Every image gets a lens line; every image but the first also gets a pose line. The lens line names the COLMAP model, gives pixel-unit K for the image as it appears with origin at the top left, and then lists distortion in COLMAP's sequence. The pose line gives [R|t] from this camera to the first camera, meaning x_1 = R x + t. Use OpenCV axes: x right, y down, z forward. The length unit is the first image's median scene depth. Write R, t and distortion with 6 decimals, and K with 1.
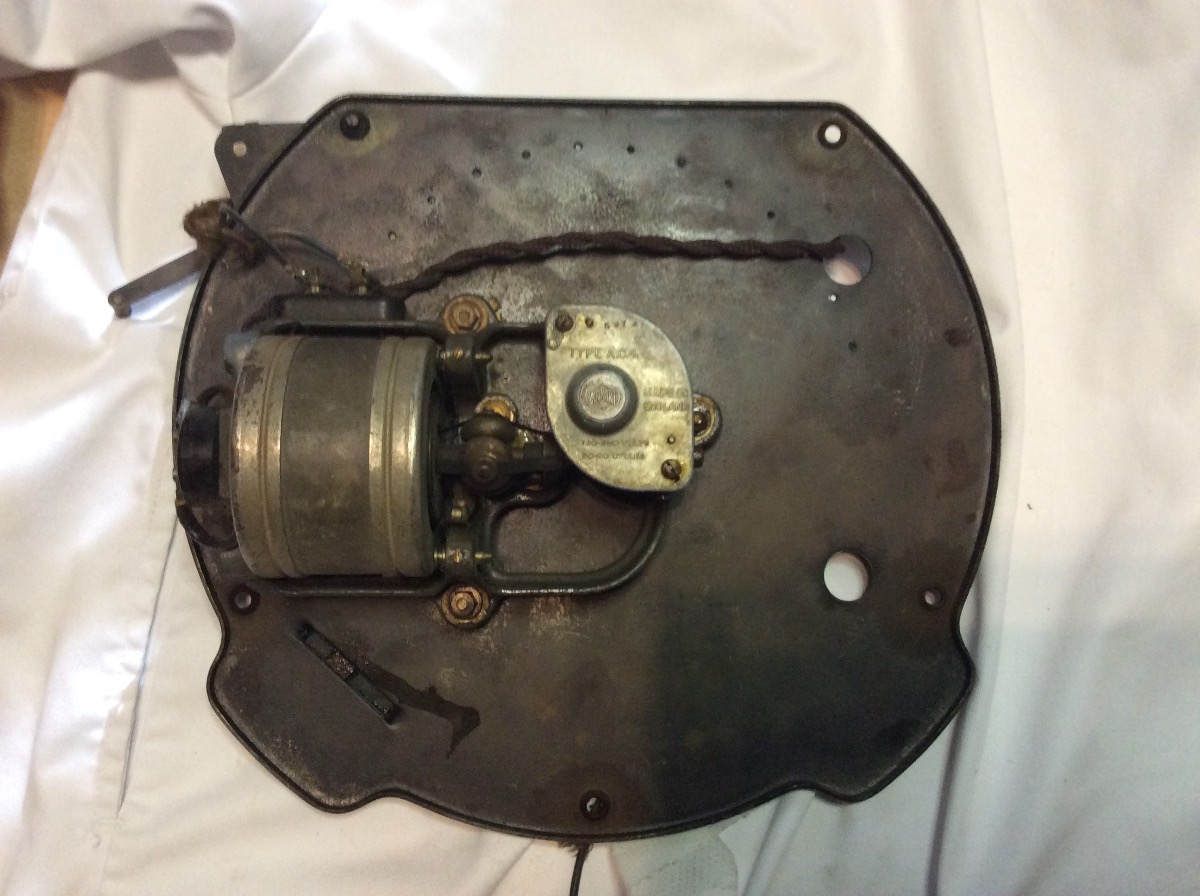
lens RADIAL K [[1105.2, 0, 603.3], [0, 1105.2, 457.1], [0, 0, 1]] dist [-0.049602, 0.000000]
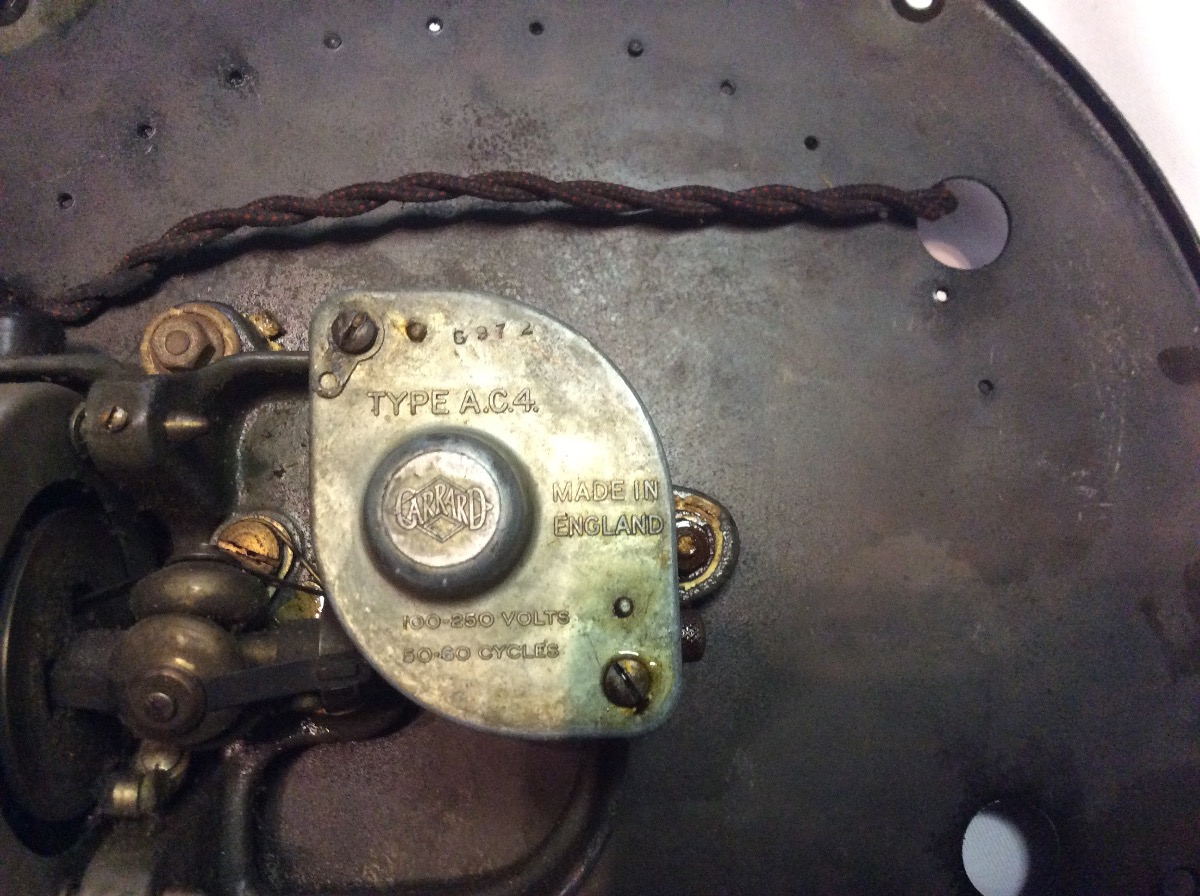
lens RADIAL K [[1105.2, 0, 592.0], [0, 1105.2, 456.9], [0, 0, 1]] dist [-0.049602, 0.000000]
pose [[0.999339, -0.036265, -0.002550, 0.048916], [0.035886, 0.995258, -0.090404, -0.031853], [0.005816, 0.090253, 0.995902, 0.546062]]
